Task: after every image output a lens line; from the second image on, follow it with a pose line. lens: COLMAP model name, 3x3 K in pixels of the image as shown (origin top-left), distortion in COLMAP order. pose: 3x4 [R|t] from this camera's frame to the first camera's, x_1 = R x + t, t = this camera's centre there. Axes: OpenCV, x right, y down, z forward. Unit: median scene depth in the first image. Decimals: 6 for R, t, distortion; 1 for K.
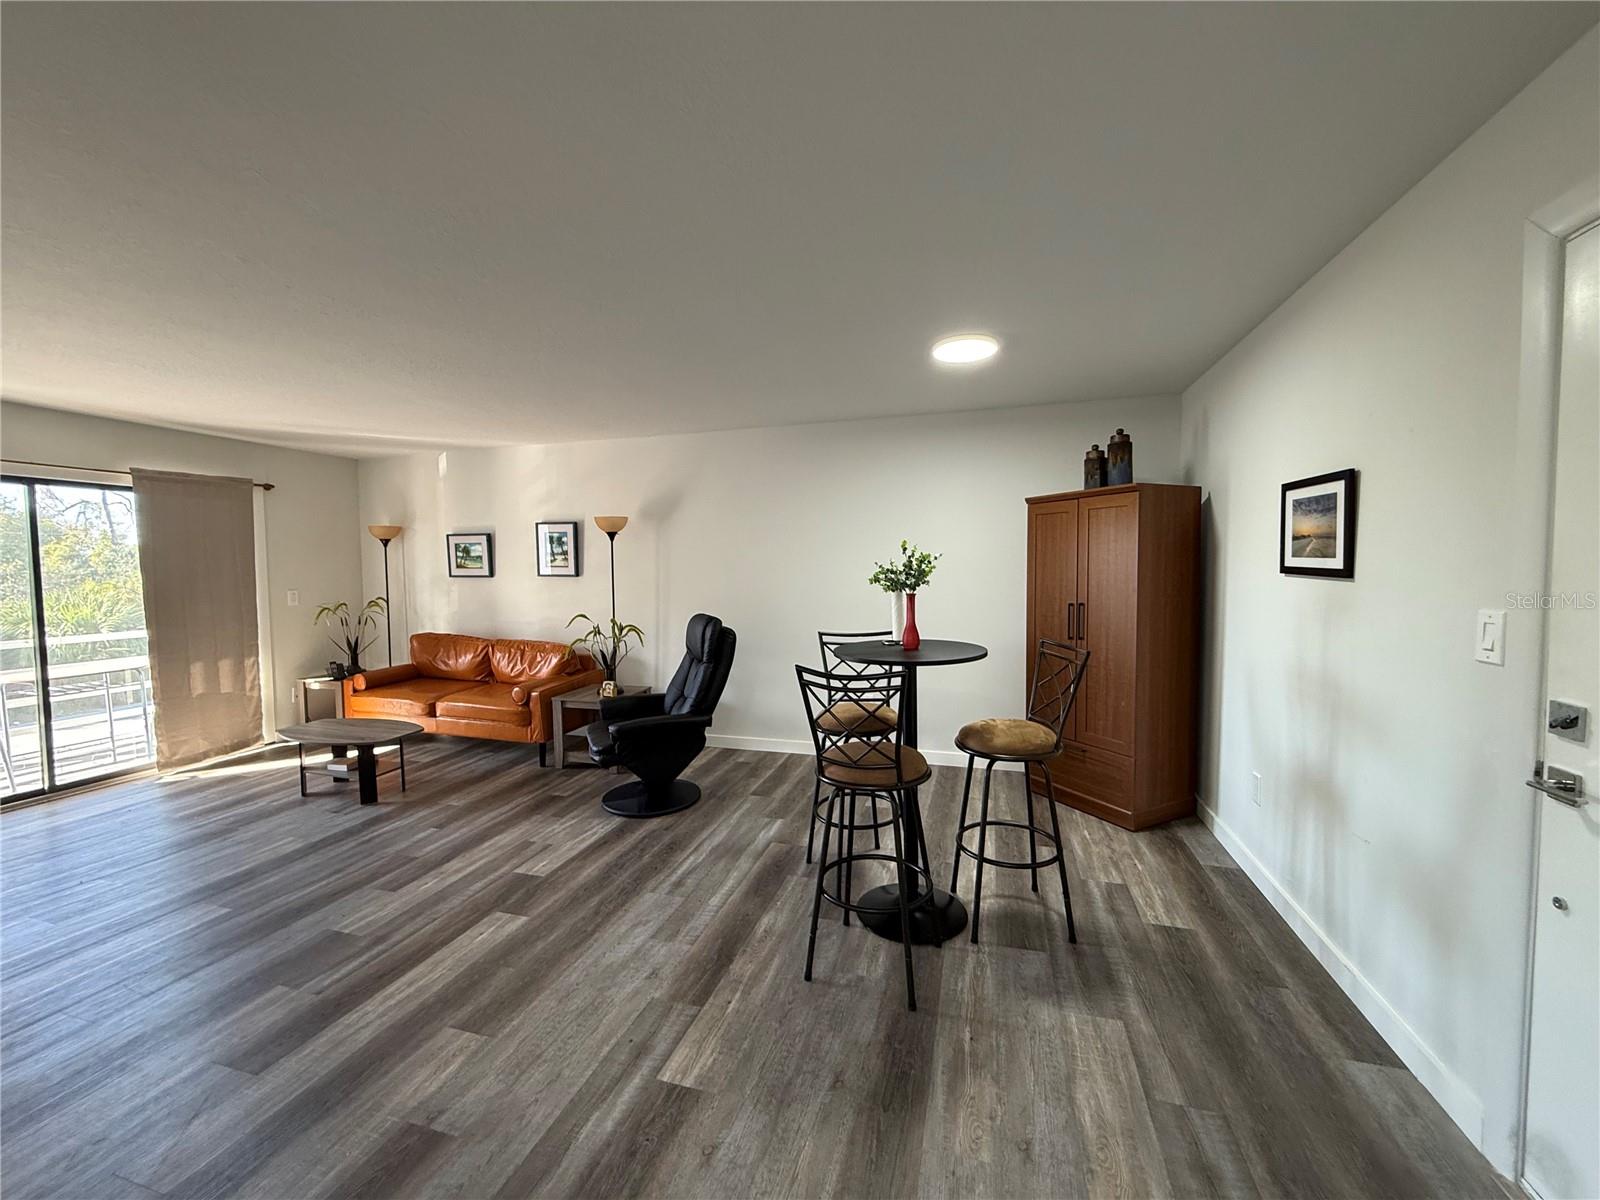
lens RADIAL K [[638.8, 0, 793.2], [0, 638.8, 599.0], [0, 0, 1]] dist [0.002355, -0.000016]
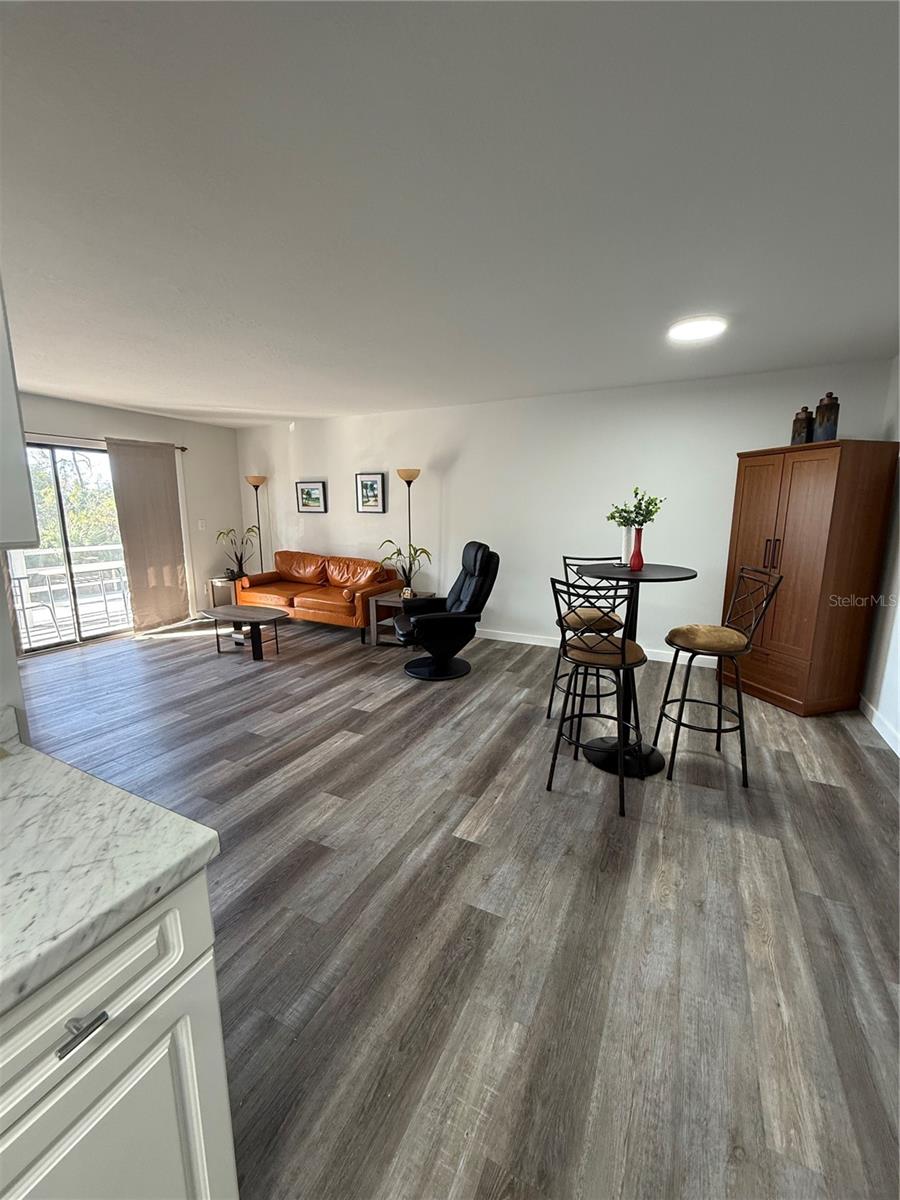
lens RADIAL K [[479.1, 0, 450.4], [0, 479.1, 597.1], [0, 0, 1]] dist [0.002355, -0.000016]
pose [[0.985881, 0.040928, -0.162369, -0.028336], [-0.019004, 0.990753, 0.134344, 0.005655], [0.166366, -0.129361, 0.977542, -0.046866]]
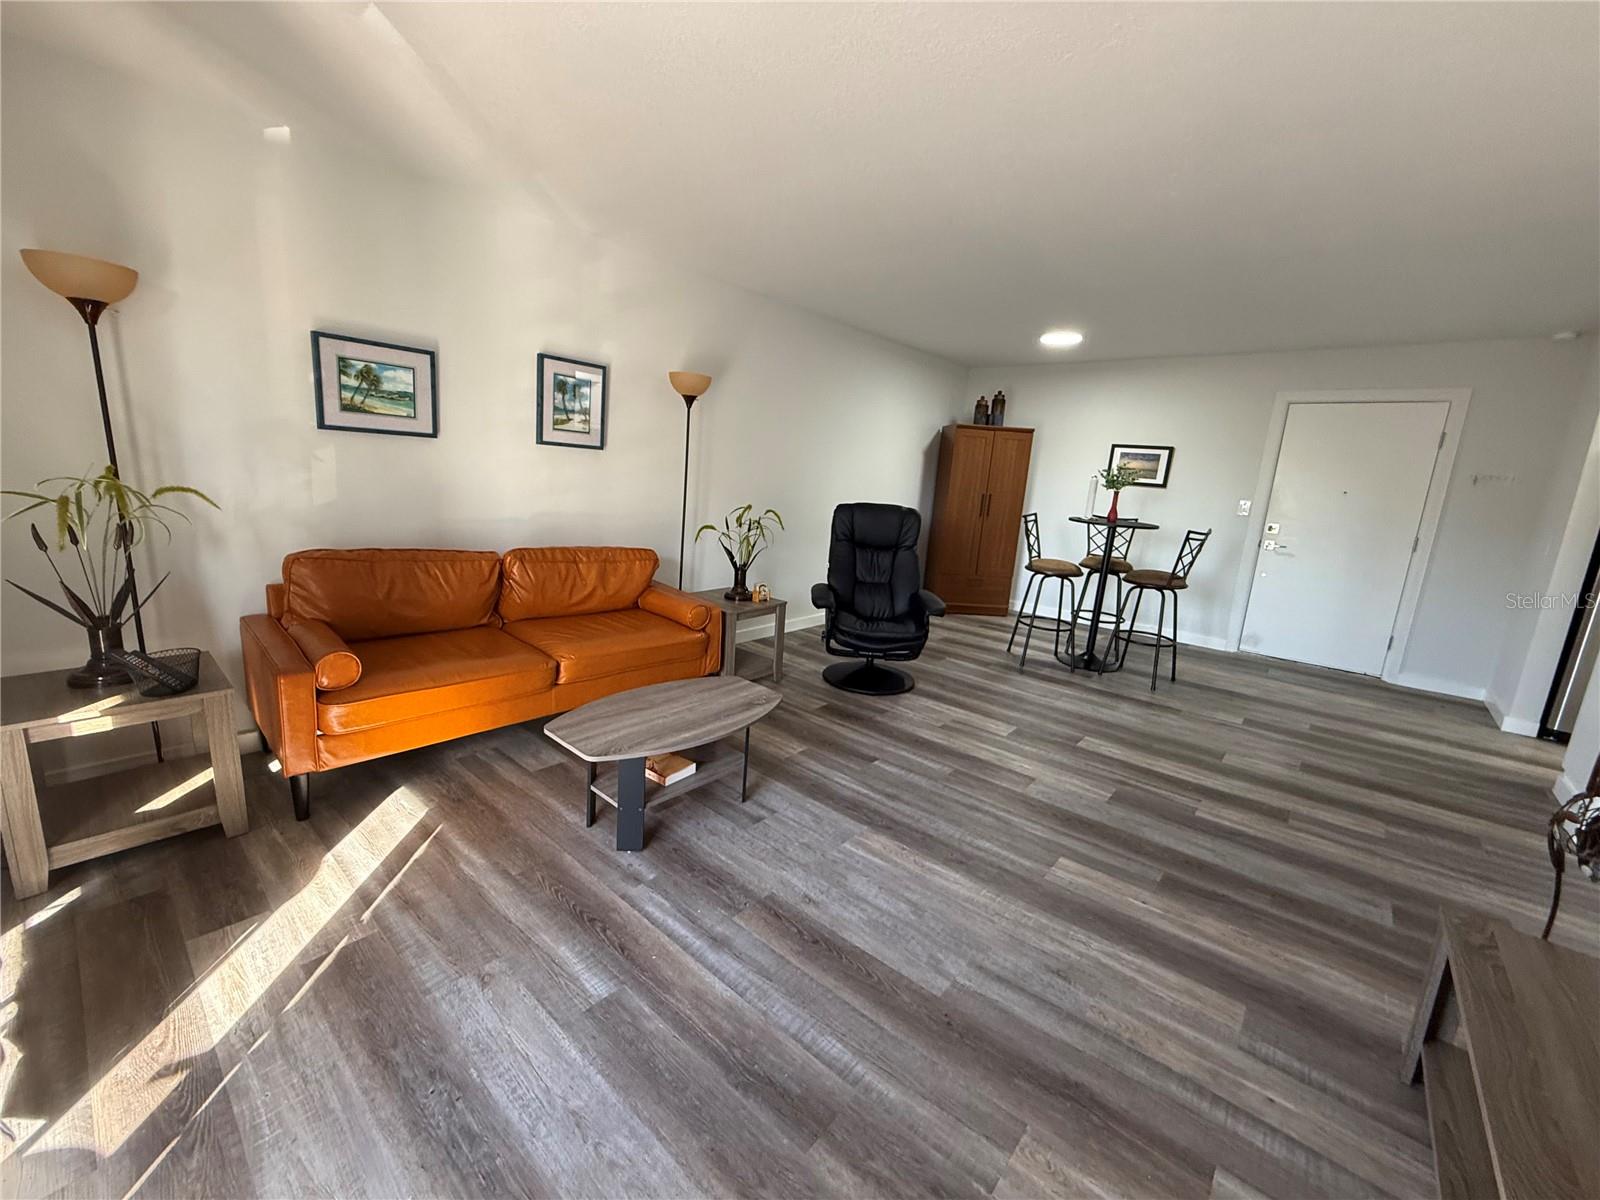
lens RADIAL K [[638.8, 0, 799.6], [0, 638.8, 597.5], [0, 0, 1]] dist [0.002355, -0.000016]
pose [[0.396535, -0.146095, 0.906320, -1.556436], [-0.021458, 0.985511, 0.168248, 0.002582], [-0.917769, -0.086164, 0.387655, 0.908144]]
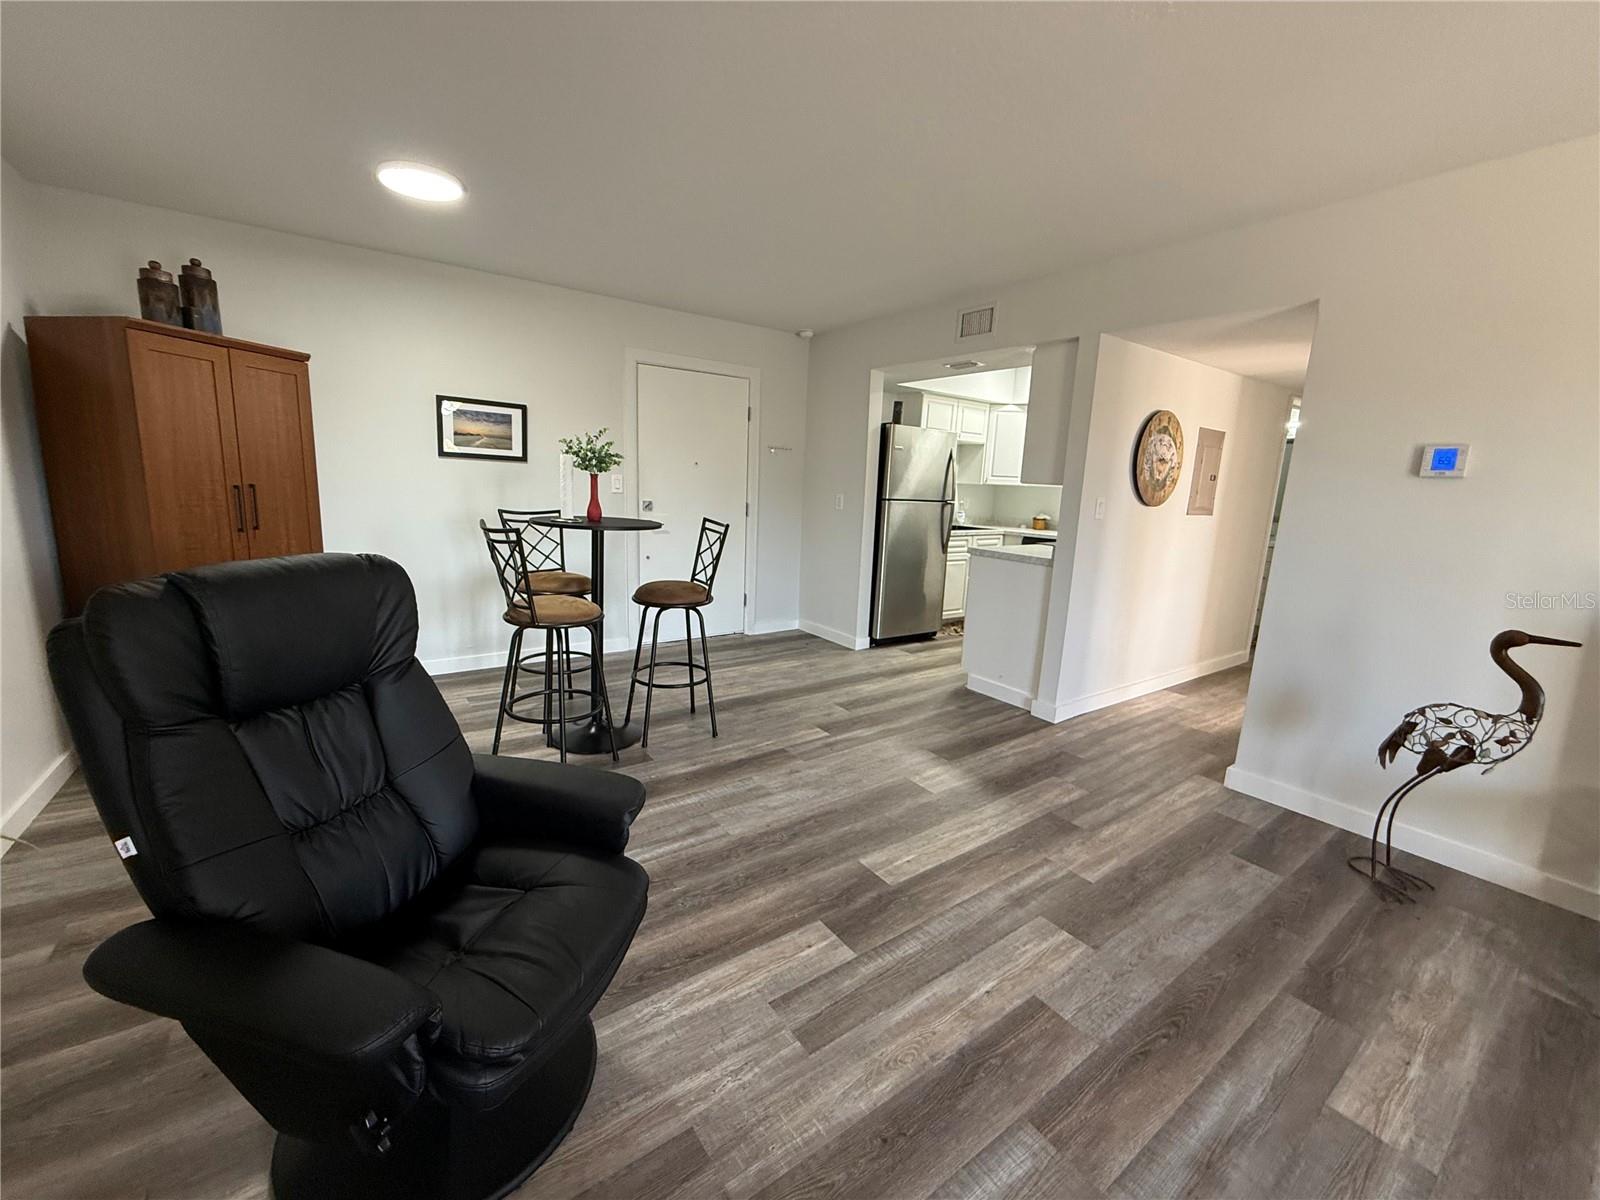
lens RADIAL K [[638.8, 0, 796.0], [0, 638.8, 598.4], [0, 0, 1]] dist [0.002355, -0.000016]
pose [[-0.794033, -0.132106, 0.593347, -0.699810], [-0.000206, 0.976158, 0.217061, -0.033159], [-0.607875, 0.172231, -0.775129, 1.430178]]
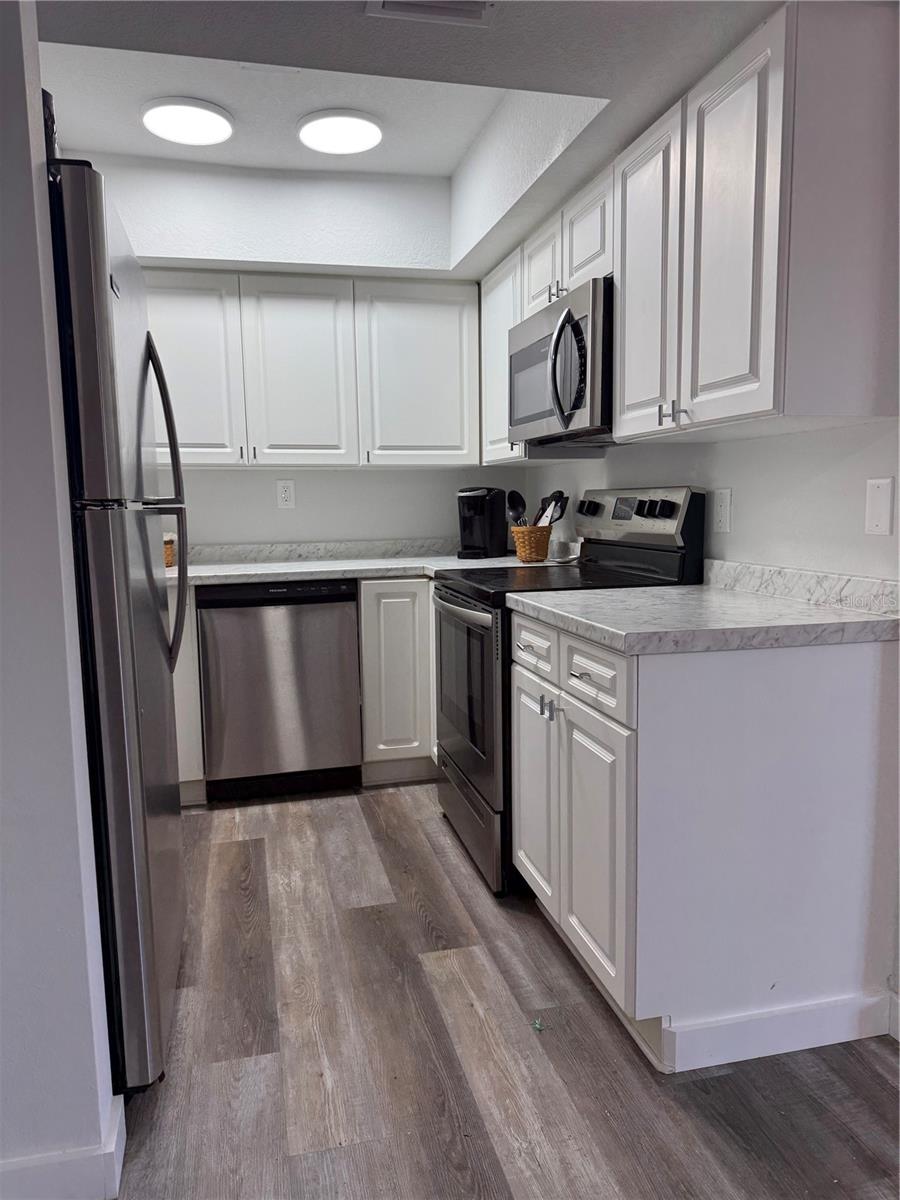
lens RADIAL K [[849.0, 0, 447.4], [0, 849.0, 606.1], [0, 0, 1]] dist [0.047067, -0.031022]
pose [[-0.856881, 0.089475, -0.507691, 0.190707], [-0.000086, 0.984798, 0.173705, 0.043704], [0.515515, 0.148888, -0.843846, 0.539114]]
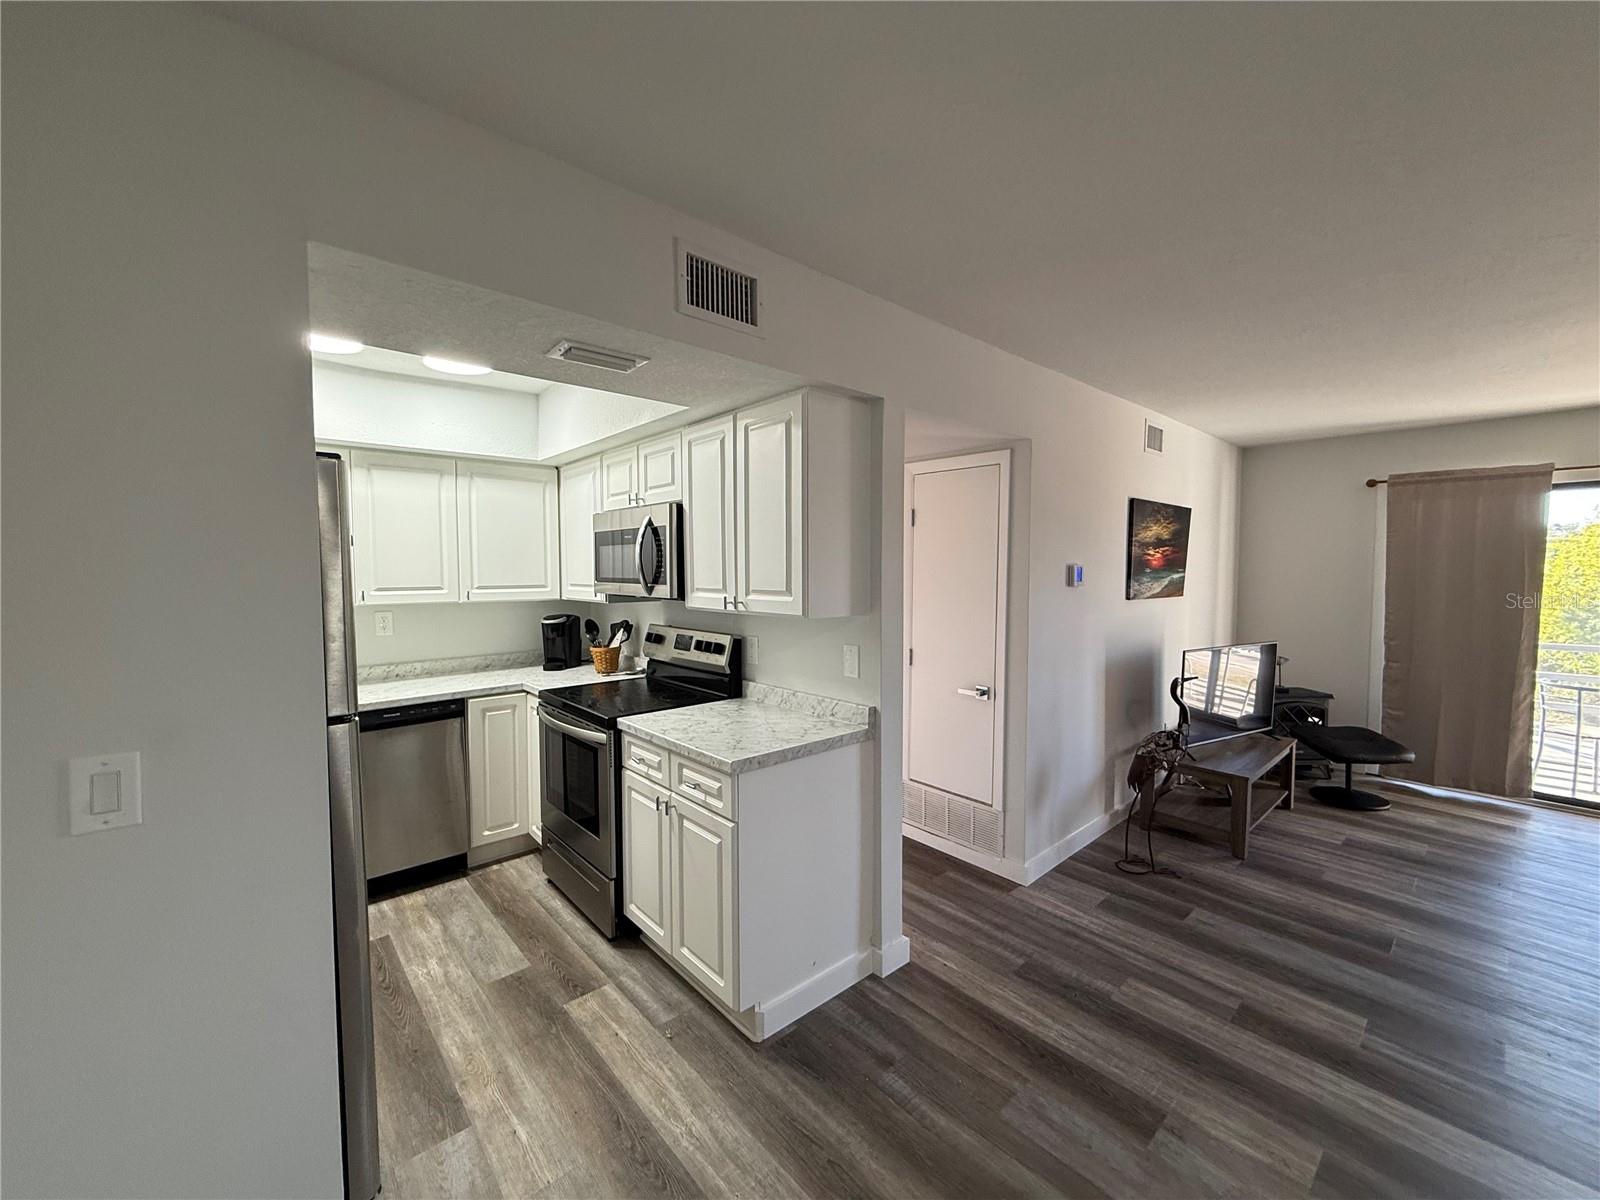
lens RADIAL K [[638.8, 0, 794.4], [0, 638.8, 602.3], [0, 0, 1]] dist [0.002355, -0.000016]
pose [[-0.519327, 0.058564, -0.852566, 0.319457], [-0.033437, 0.995493, 0.088749, -0.061134], [0.853921, 0.074596, -0.515028, 0.513502]]
